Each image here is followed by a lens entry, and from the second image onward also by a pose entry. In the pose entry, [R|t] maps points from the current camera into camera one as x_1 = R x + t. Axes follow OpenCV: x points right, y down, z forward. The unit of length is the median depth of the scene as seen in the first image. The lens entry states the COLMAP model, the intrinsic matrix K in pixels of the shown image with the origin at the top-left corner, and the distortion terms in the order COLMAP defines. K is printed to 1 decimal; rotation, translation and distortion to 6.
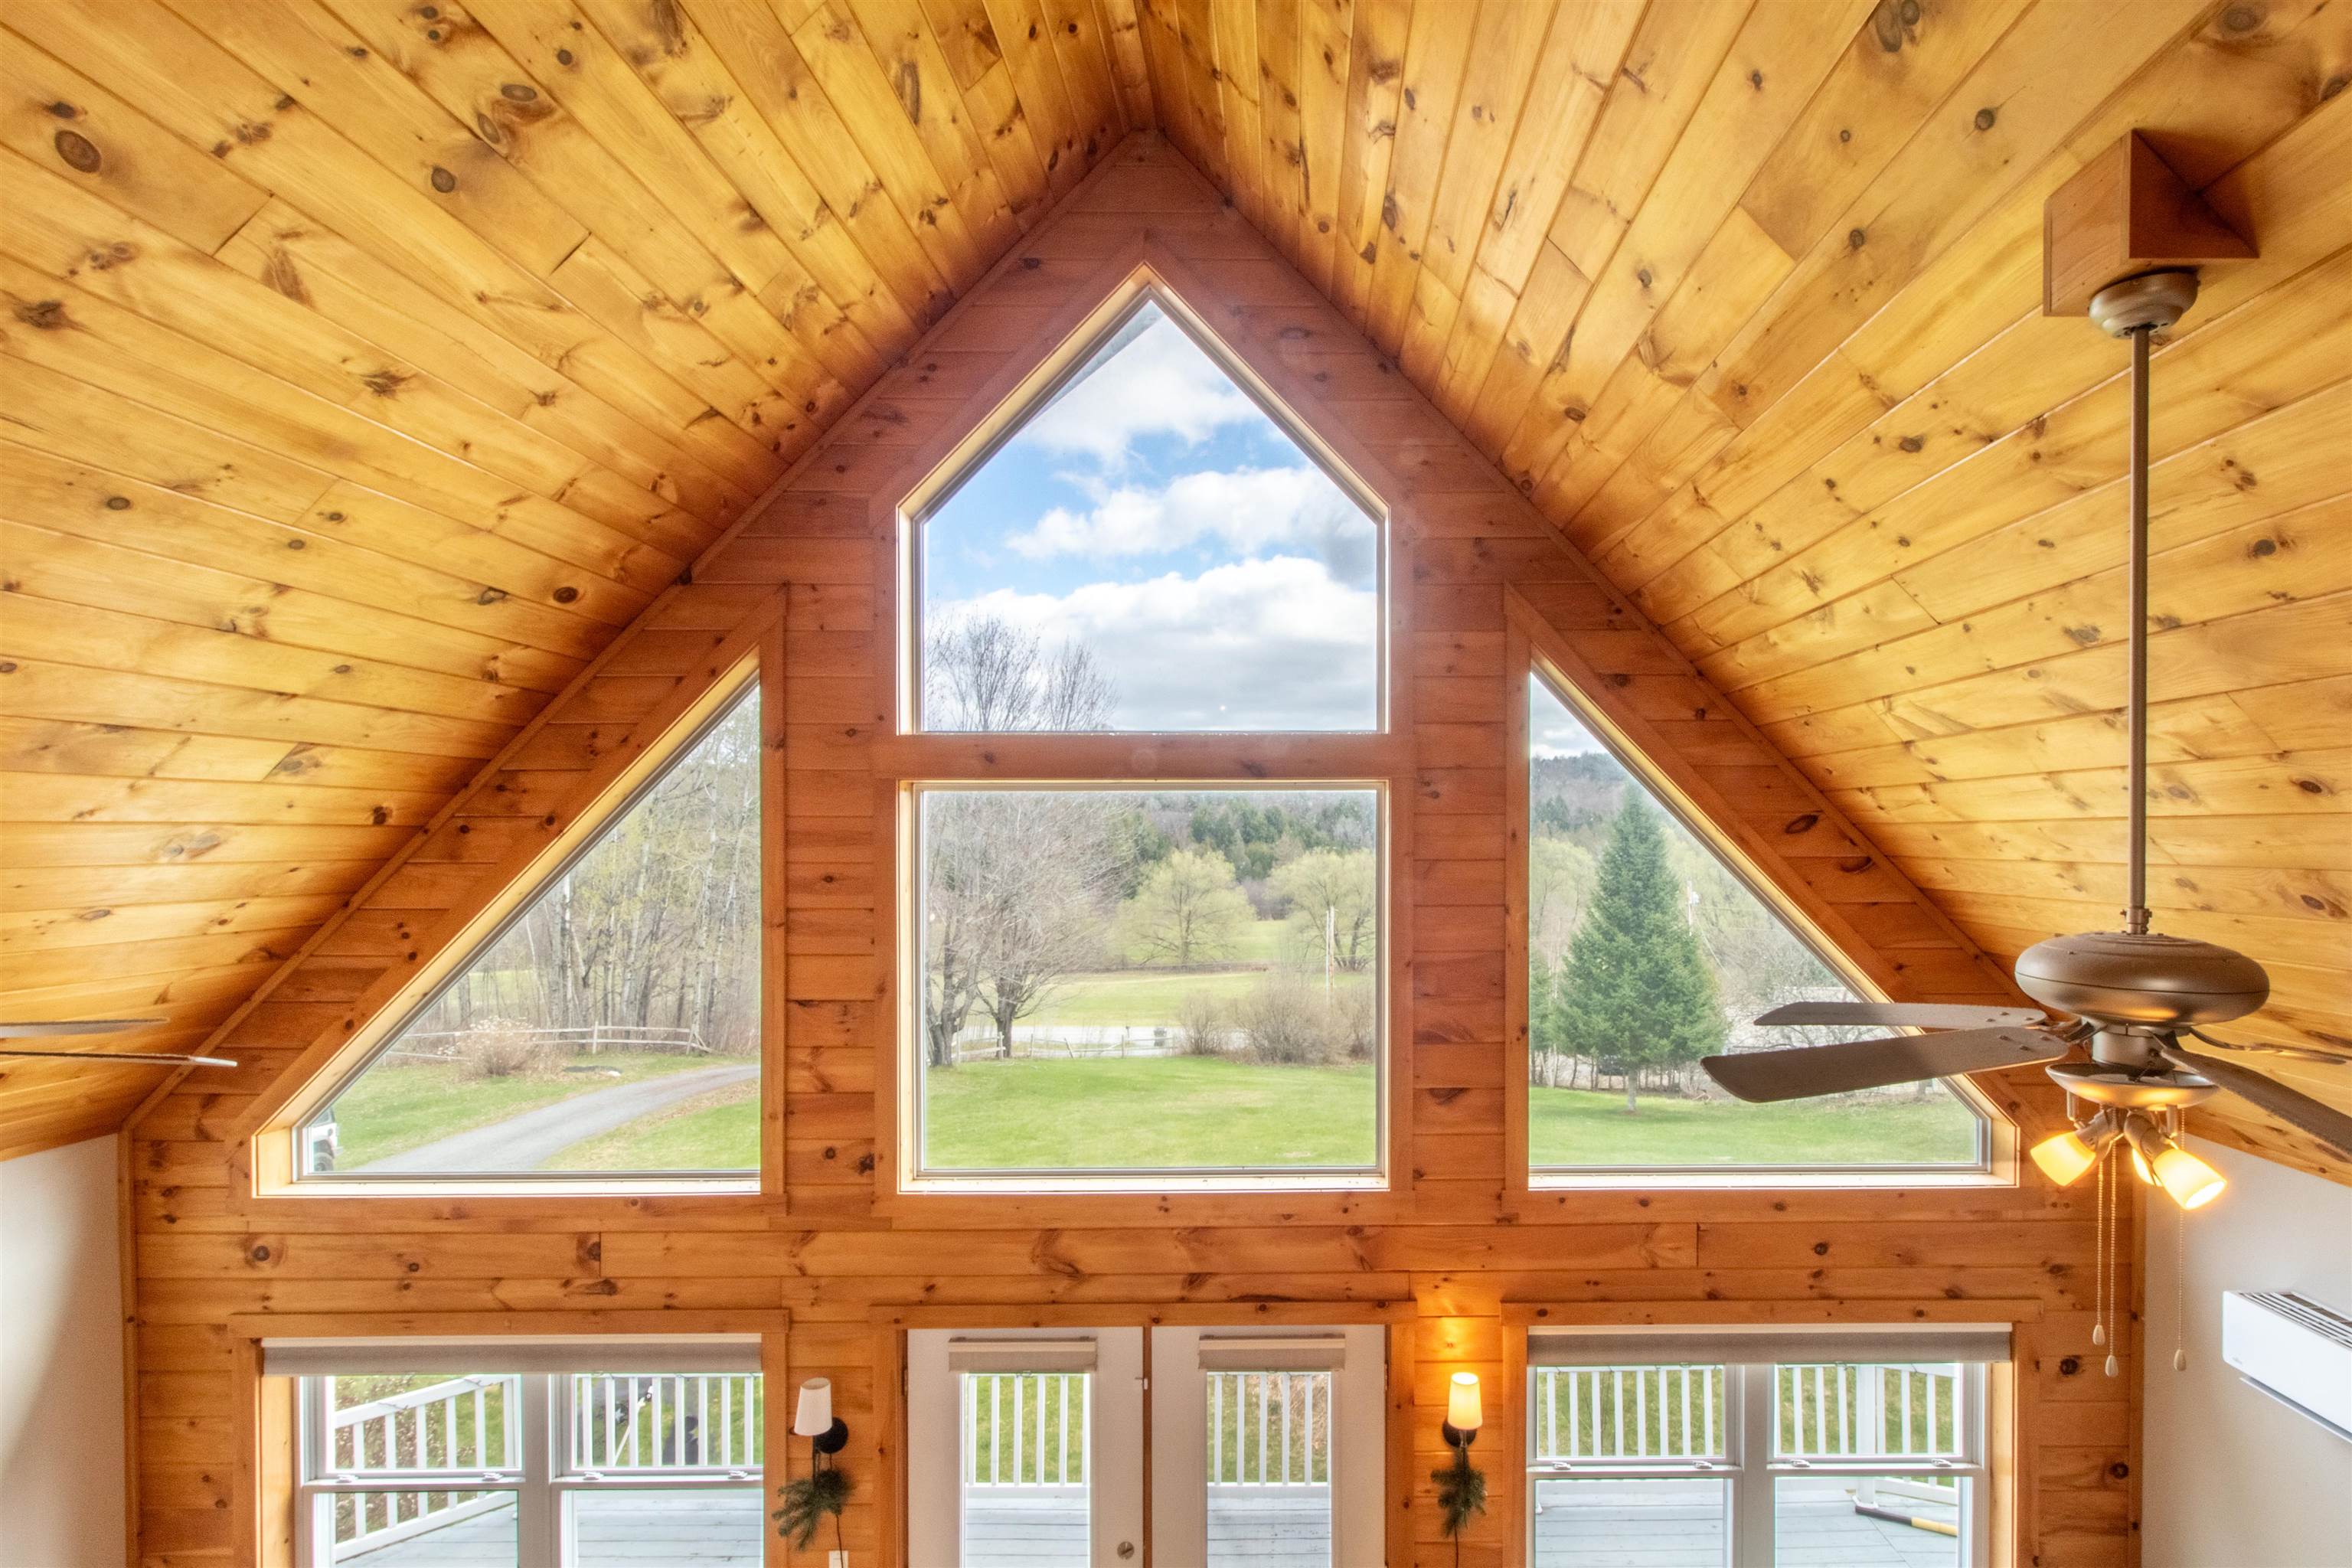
lens RADIAL K [[1108.5, 0, 1307.4], [0, 1108.5, 846.3], [0, 0, 1]] dist [0.004716, -0.000379]
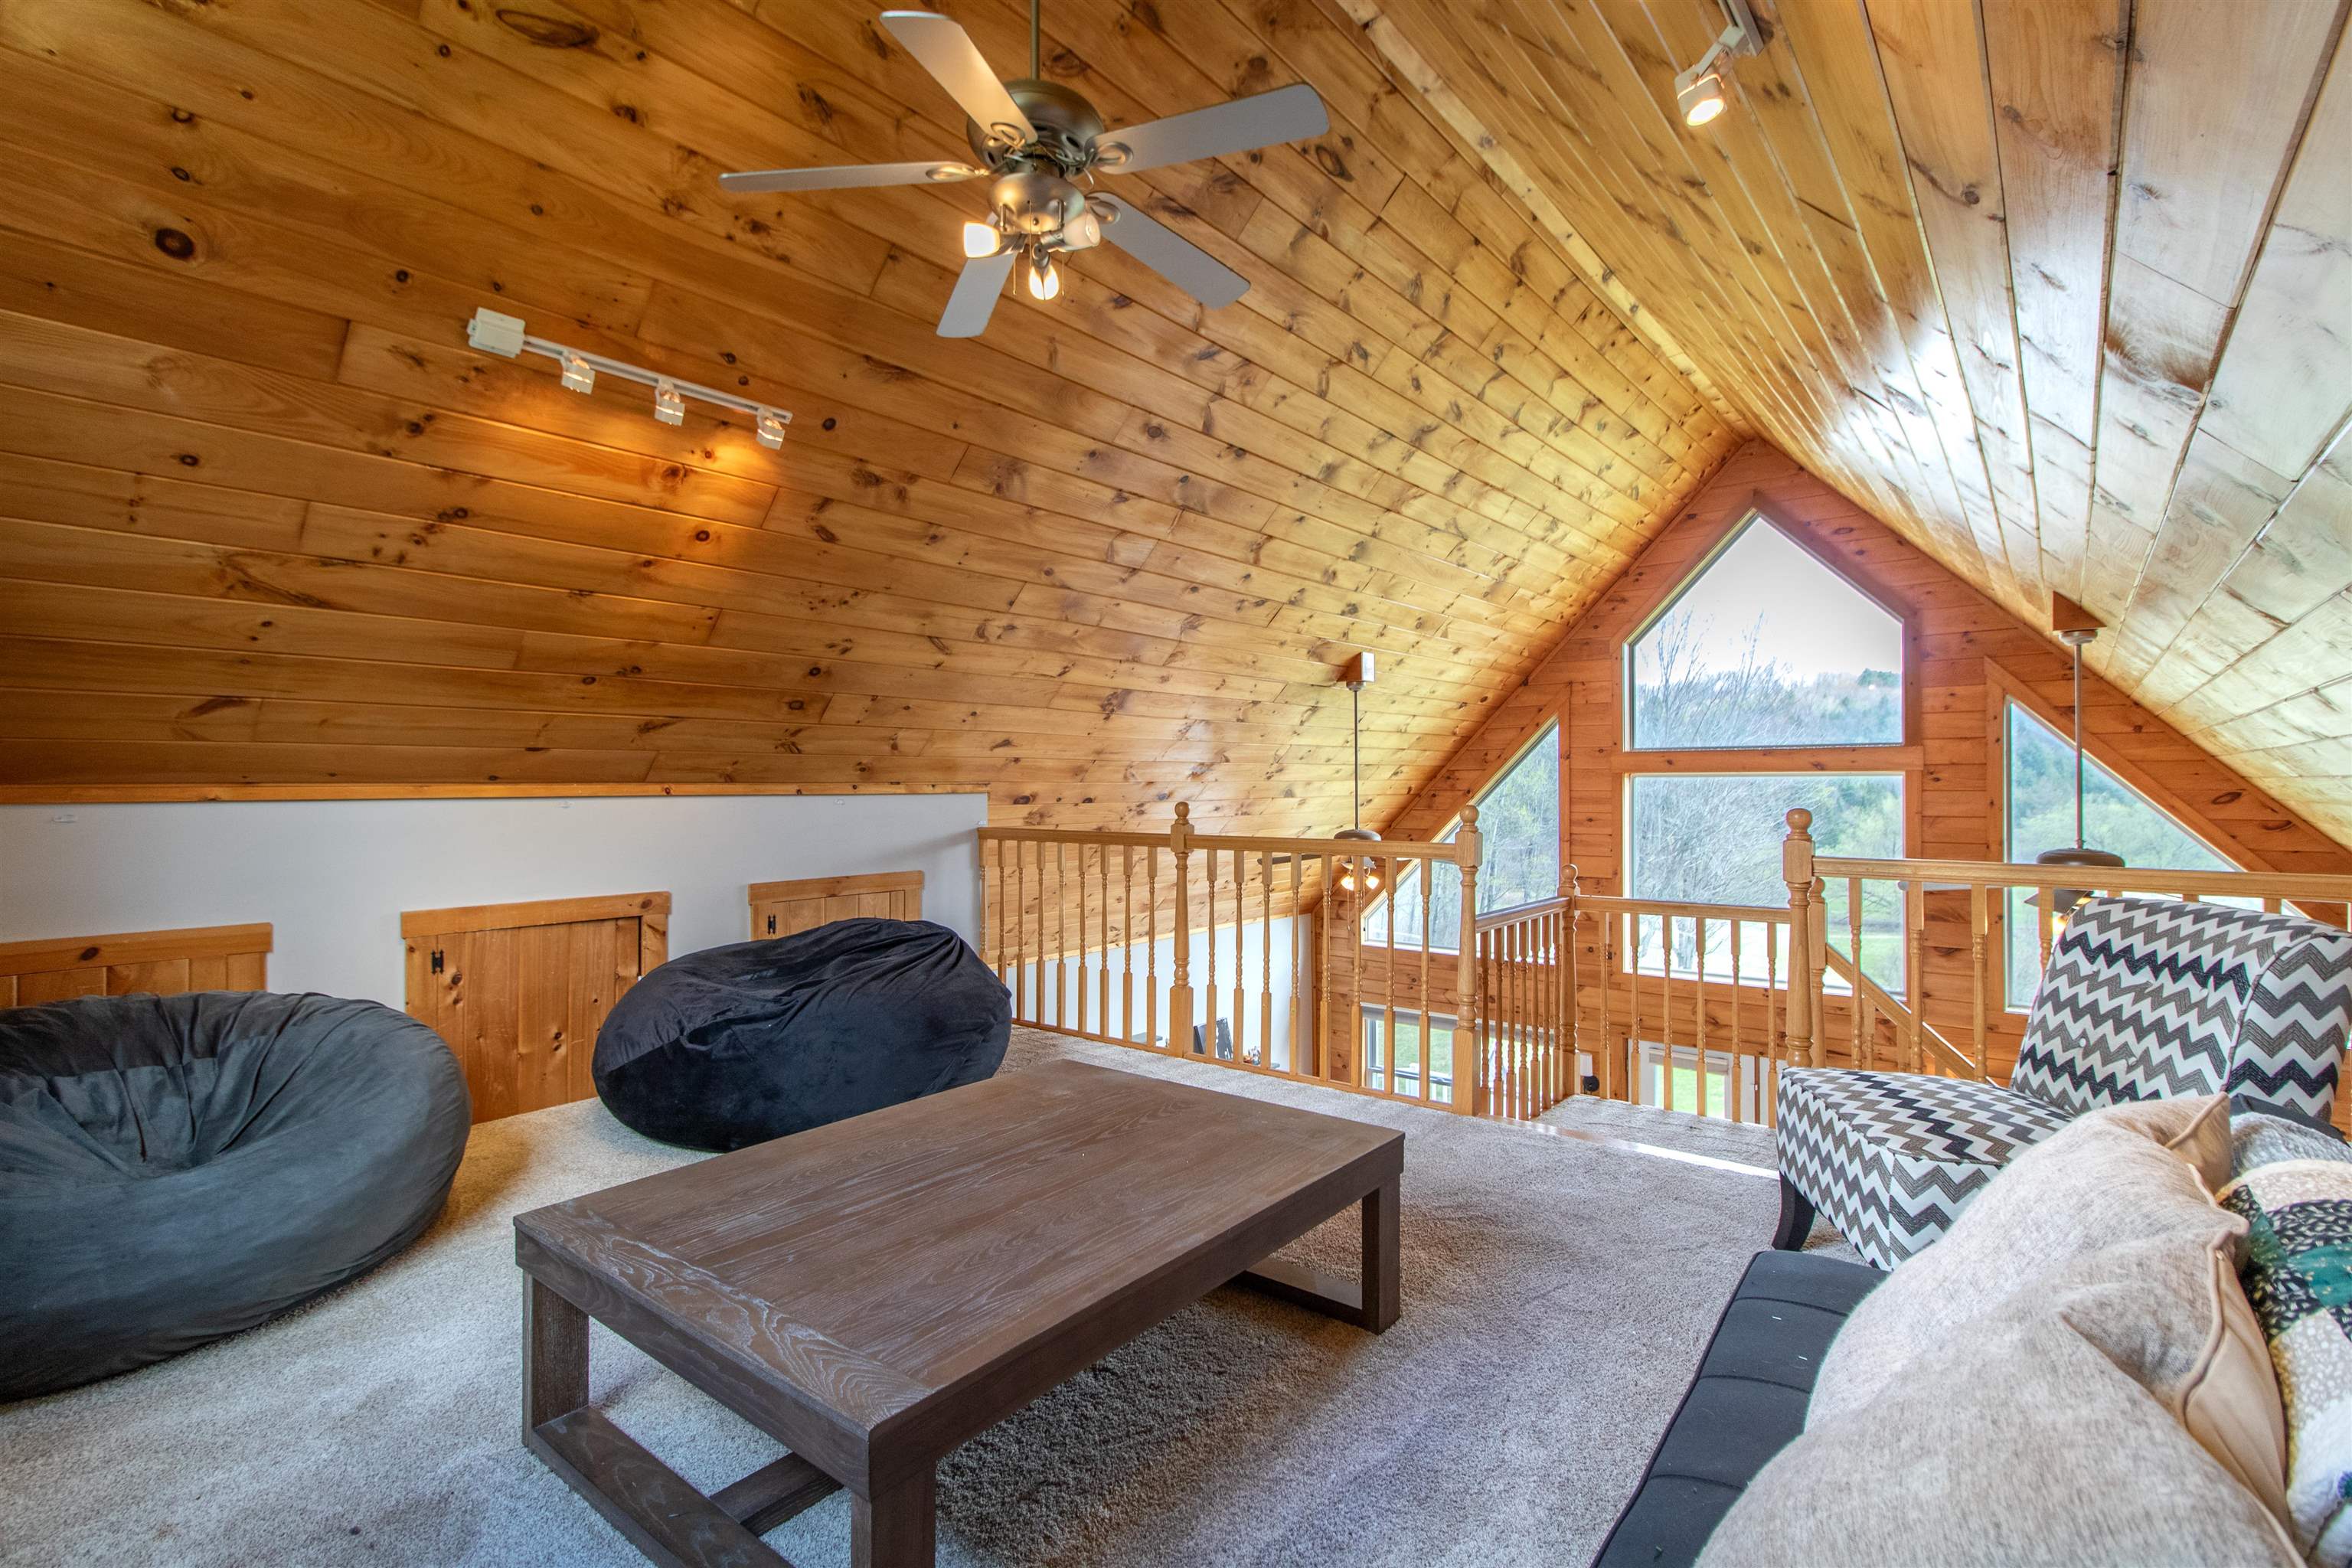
lens RADIAL K [[1108.5, 0, 1177.5], [0, 1108.5, 776.8], [0, 0, 1]] dist [0.004716, -0.000379]
pose [[0.766469, -0.003926, -0.642270, 0.326806], [-0.002887, 0.999950, -0.009558, -0.030561], [0.642275, 0.009180, 0.766419, -1.135372]]
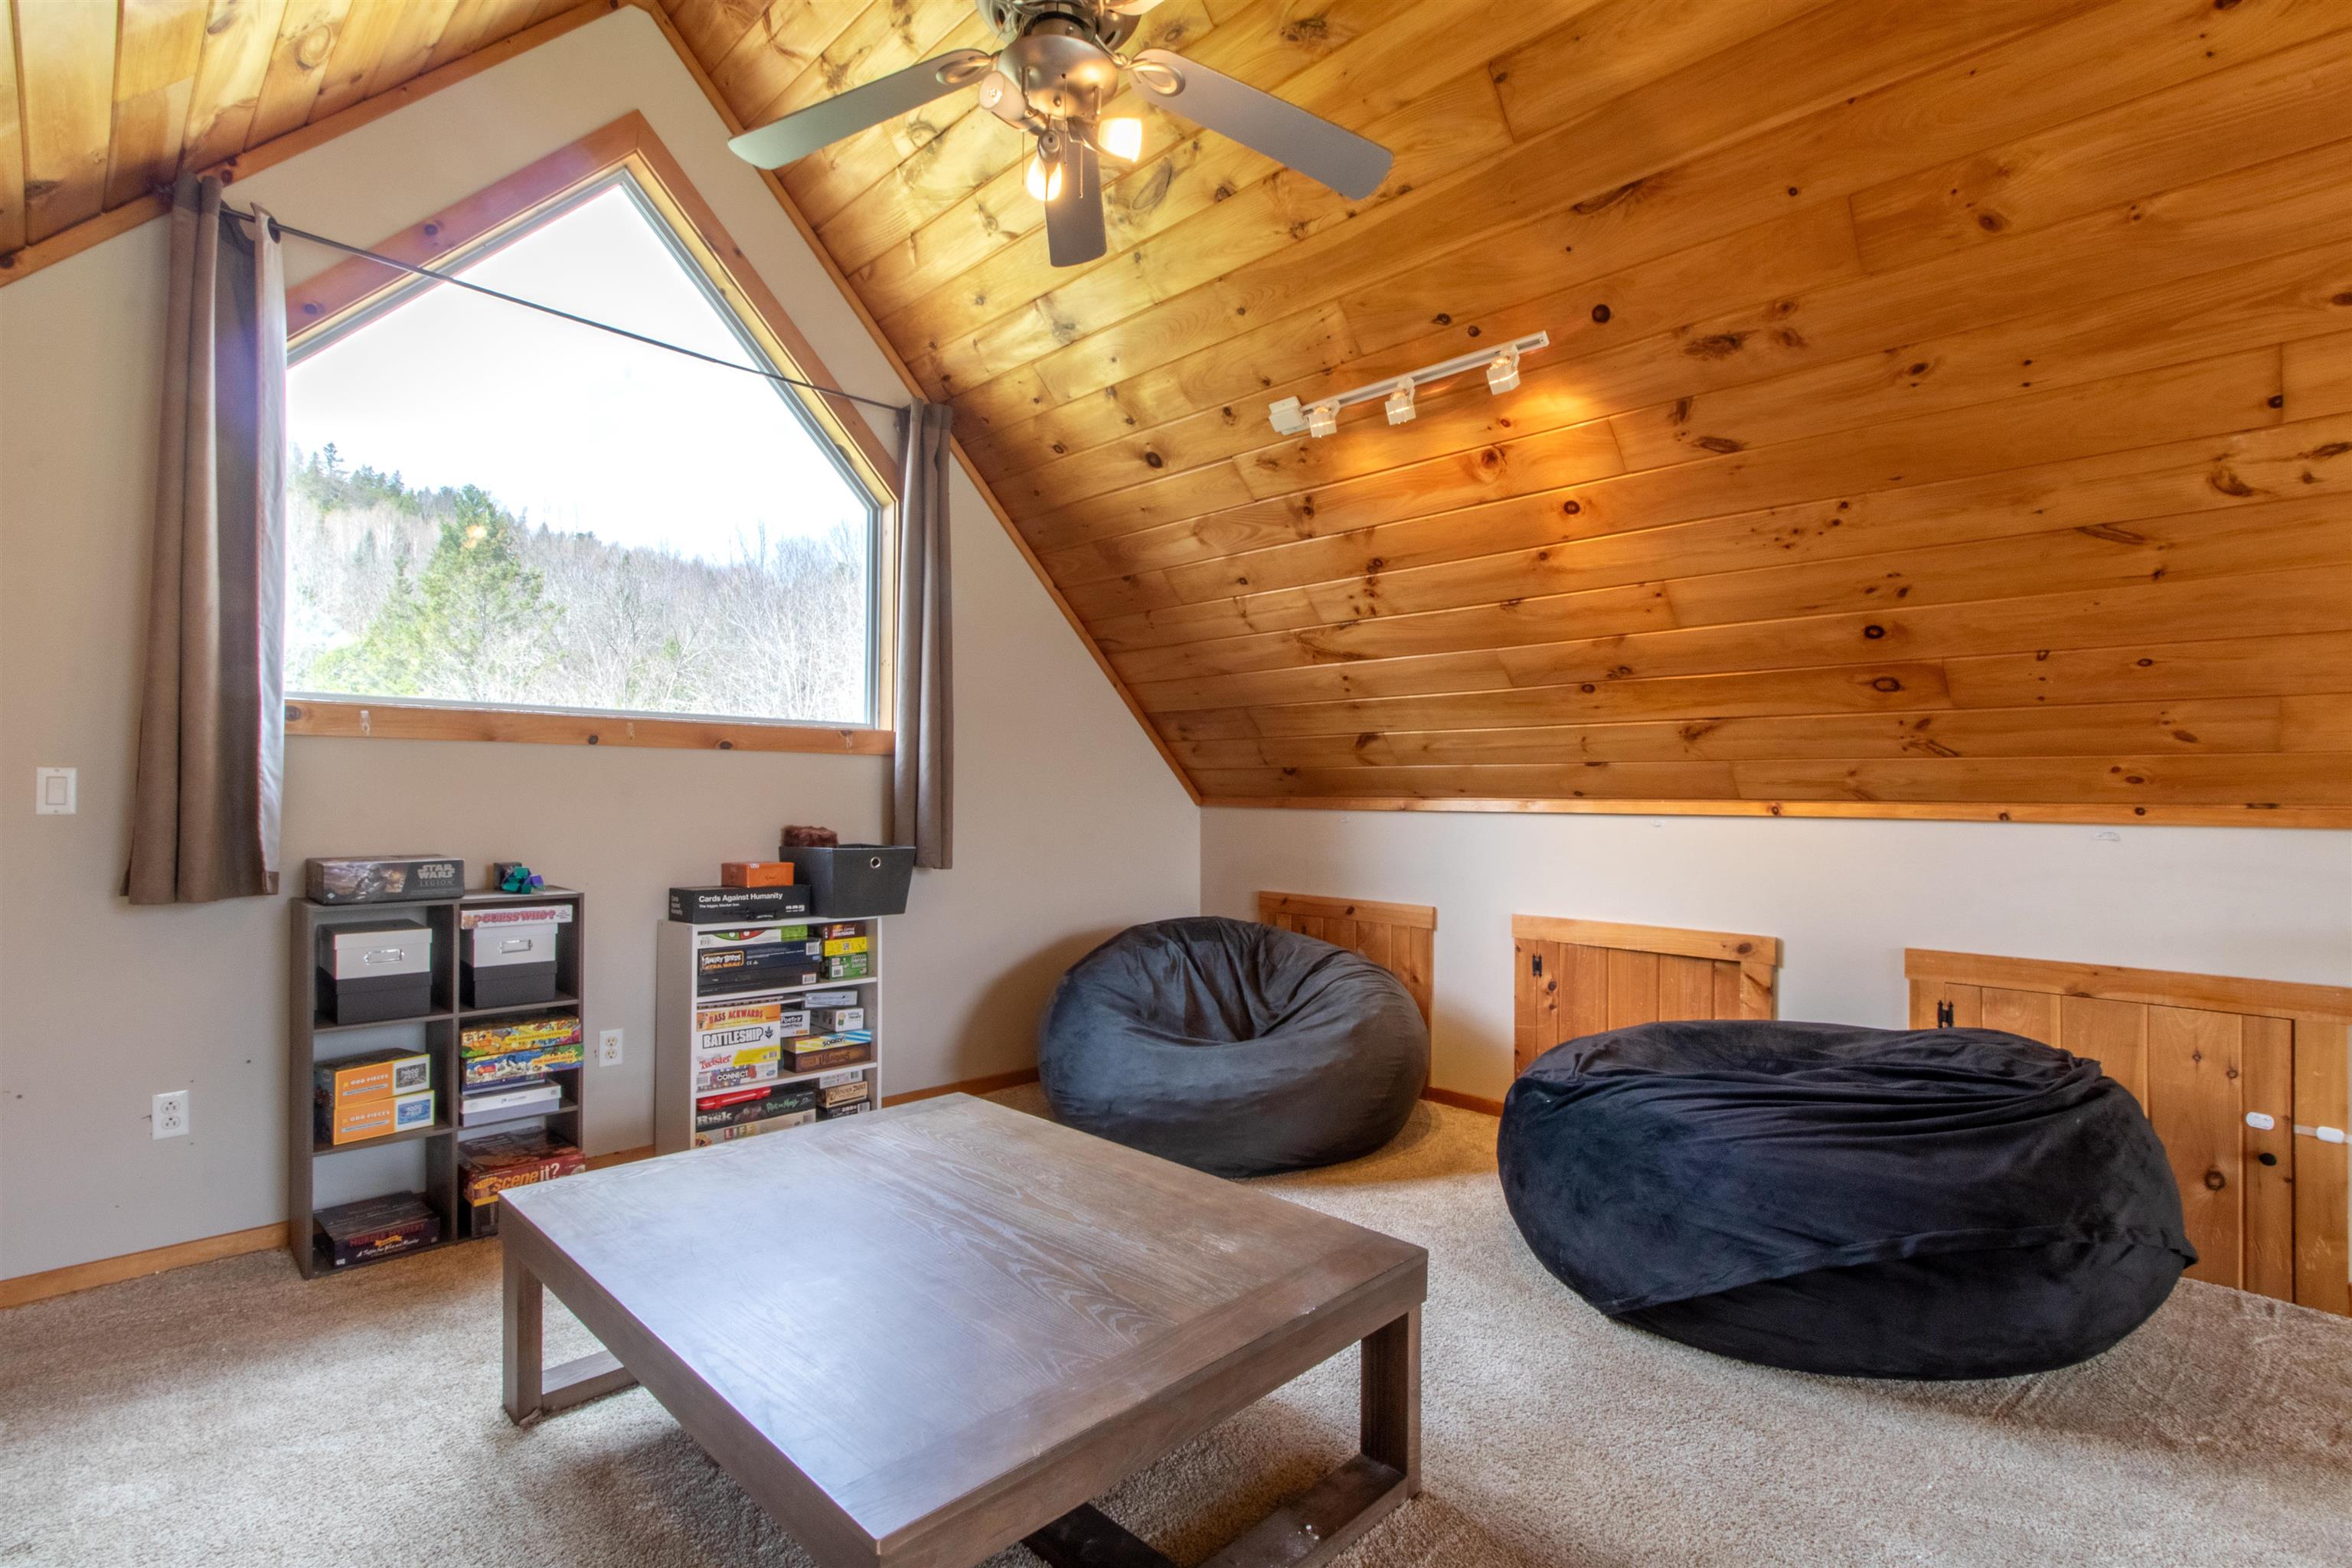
lens RADIAL K [[1108.5, 0, 1192.1], [0, 1108.5, 783.0], [0, 0, 1]] dist [0.004716, -0.000379]
pose [[-0.723494, -0.015074, -0.690166, 0.164471], [-0.012578, 0.999883, -0.008654, -0.033869], [0.690216, 0.002420, -0.723599, -0.302673]]
